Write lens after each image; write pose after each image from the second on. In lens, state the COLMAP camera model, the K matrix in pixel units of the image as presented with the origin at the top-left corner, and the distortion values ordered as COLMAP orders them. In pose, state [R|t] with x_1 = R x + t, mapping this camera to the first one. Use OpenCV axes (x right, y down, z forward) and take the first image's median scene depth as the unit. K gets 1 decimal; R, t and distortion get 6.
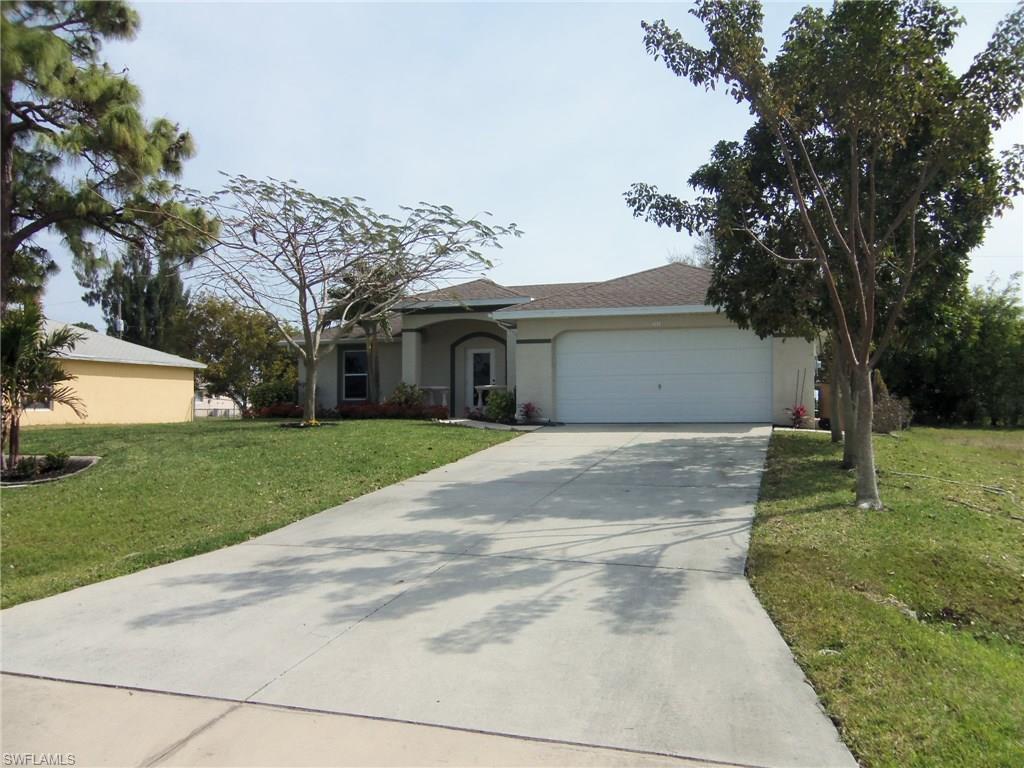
lens RADIAL K [[850.7, 0, 512.5], [0, 850.7, 384.9], [0, 0, 1]] dist [-0.042697, 0.034720]
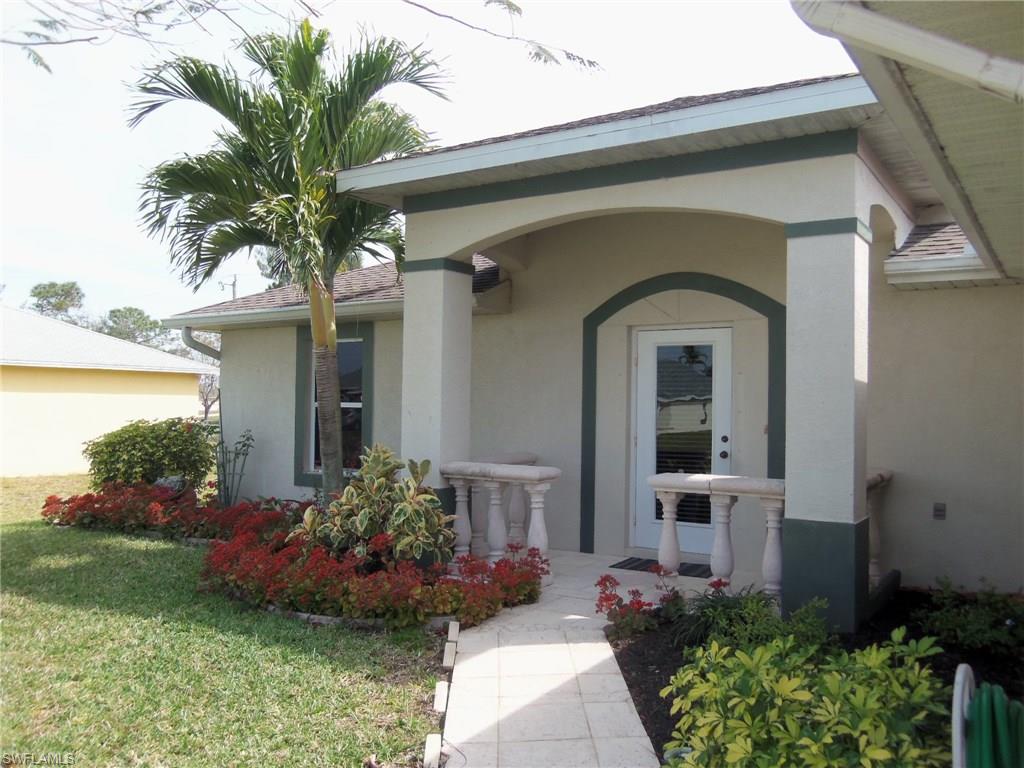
lens RADIAL K [[850.7, 0, 510.8], [0, 850.7, 383.9], [0, 0, 1]] dist [-0.042697, 0.034720]
pose [[0.959733, 0.012765, -0.280623, -0.012572], [-0.013141, 0.999914, 0.000542, -0.023891], [0.280606, 0.003168, 0.959818, 0.706434]]
